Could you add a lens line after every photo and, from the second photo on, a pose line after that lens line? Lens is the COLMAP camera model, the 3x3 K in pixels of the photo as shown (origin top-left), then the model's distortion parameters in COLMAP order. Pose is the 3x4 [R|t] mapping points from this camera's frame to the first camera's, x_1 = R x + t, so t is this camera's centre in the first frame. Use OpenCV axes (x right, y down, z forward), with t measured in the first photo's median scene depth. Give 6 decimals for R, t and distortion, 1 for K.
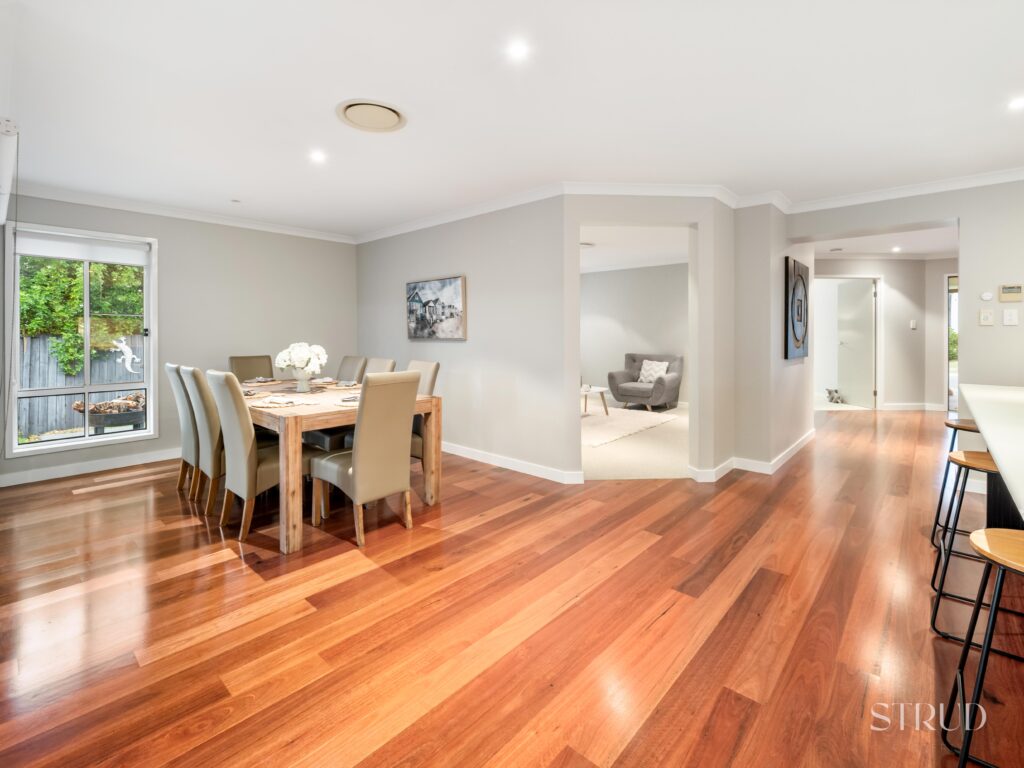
lens RADIAL K [[464.5, 0, 506.4], [0, 464.5, 358.2], [0, 0, 1]] dist [-0.001149, -0.000256]
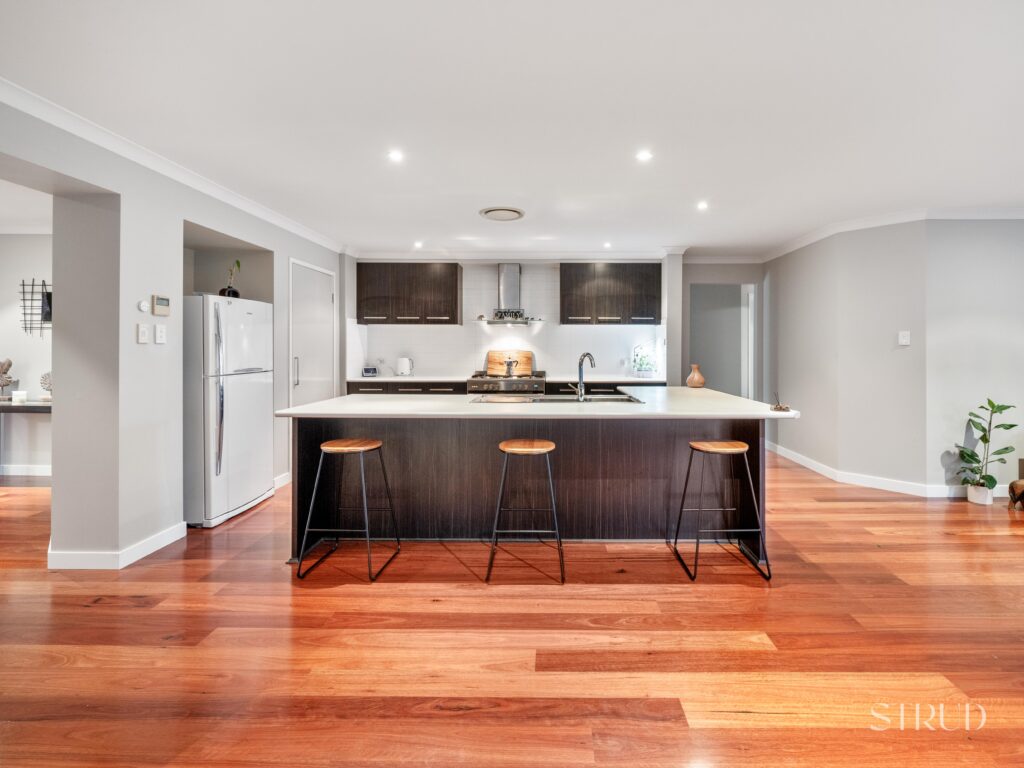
lens RADIAL K [[467.1, 0, 549.2], [0, 467.1, 351.6], [0, 0, 1]] dist [-0.001883, -0.000123]
pose [[-0.669512, -0.002904, 0.742795, -0.017499], [0.037046, 0.998617, 0.037294, -0.083733], [-0.741877, 0.052486, -0.668479, 1.423614]]
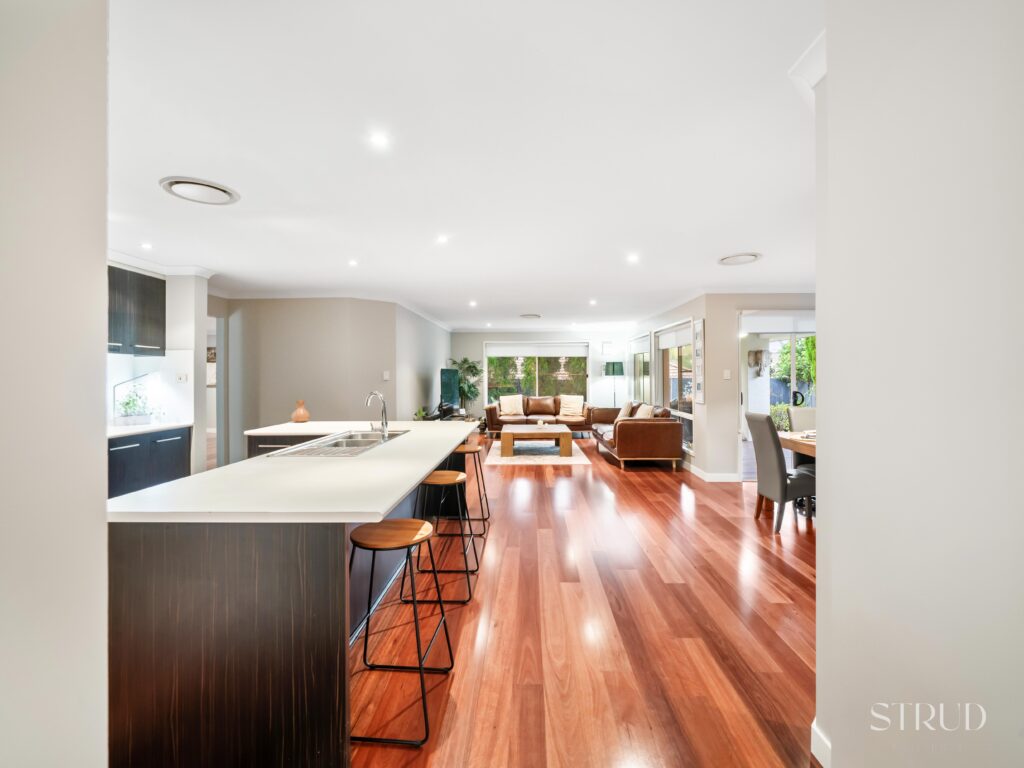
lens RADIAL K [[456.0, 0, 511.9], [0, 456.0, 375.2], [0, 0, 1]] dist [0.000436, -0.000005]
pose [[-0.761439, 0.006598, -0.648203, 1.433175], [-0.023283, 0.999025, 0.037519, -0.133997], [0.647818, 0.043661, -0.760543, 1.738598]]
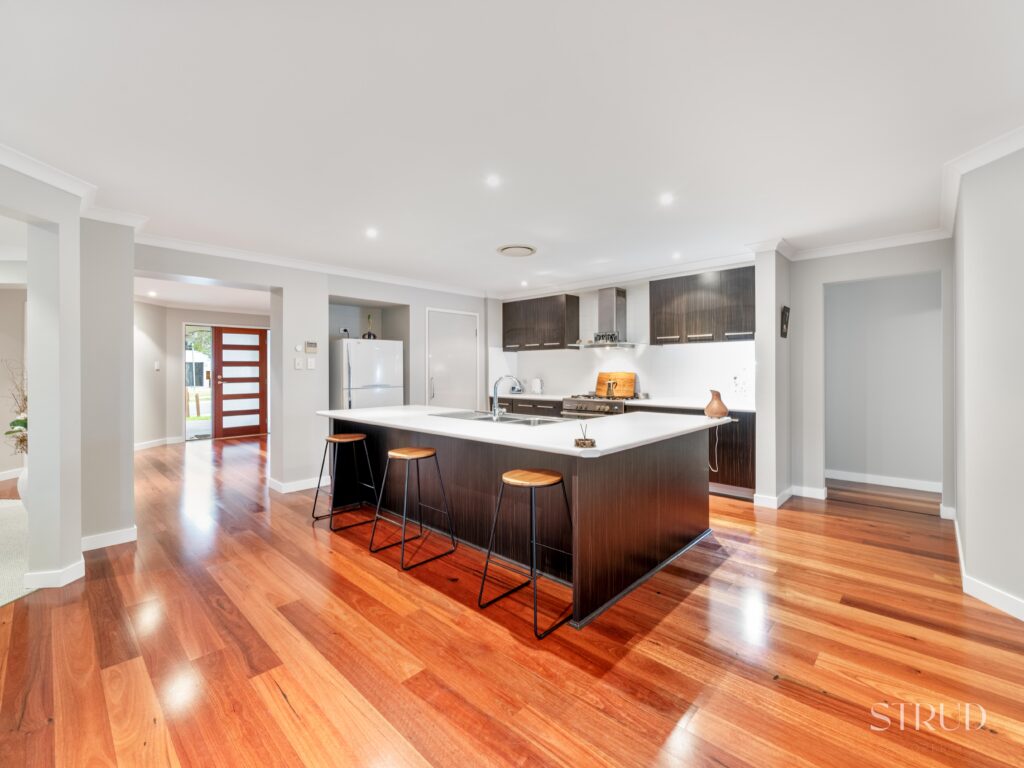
lens RADIAL K [[440.3, 0, 535.5], [0, 440.3, 369.4], [0, 0, 1]] dist [-0.001316, -0.000229]
pose [[-0.011649, 0.006168, 0.999913, -0.412990], [0.053647, 0.998545, -0.005535, -0.033212], [-0.998492, 0.053578, -0.011963, 0.409640]]
